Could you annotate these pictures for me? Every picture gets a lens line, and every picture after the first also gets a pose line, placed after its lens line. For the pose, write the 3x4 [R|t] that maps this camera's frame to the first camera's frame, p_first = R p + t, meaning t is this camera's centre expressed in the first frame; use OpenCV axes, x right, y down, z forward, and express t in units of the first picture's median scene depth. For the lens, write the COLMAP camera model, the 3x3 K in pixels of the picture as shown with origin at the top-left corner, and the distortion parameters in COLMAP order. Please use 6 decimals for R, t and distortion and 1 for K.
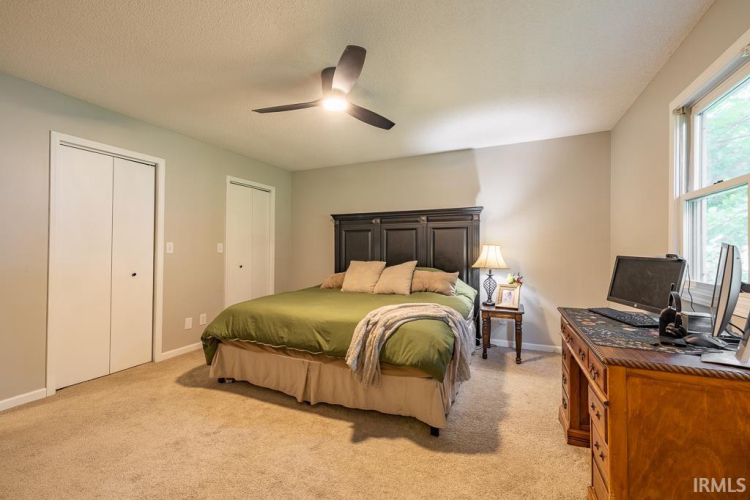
lens RADIAL K [[318.5, 0, 370.5], [0, 318.5, 248.5], [0, 0, 1]] dist [0.000670, 0.000325]
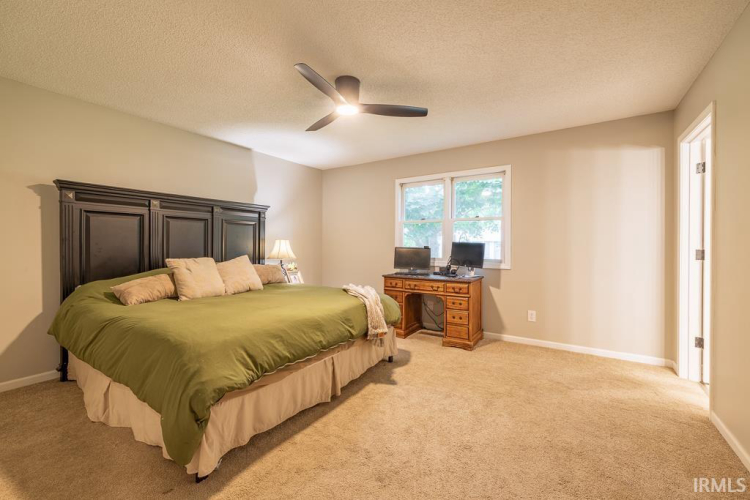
lens RADIAL K [[318.5, 0, 371.1], [0, 318.5, 247.5], [0, 0, 1]] dist [0.000670, 0.000325]
pose [[0.144378, -0.009616, 0.989476, -1.112041], [-0.008989, 0.999899, 0.011029, 0.003171], [-0.989482, -0.010487, 0.144277, 0.713927]]
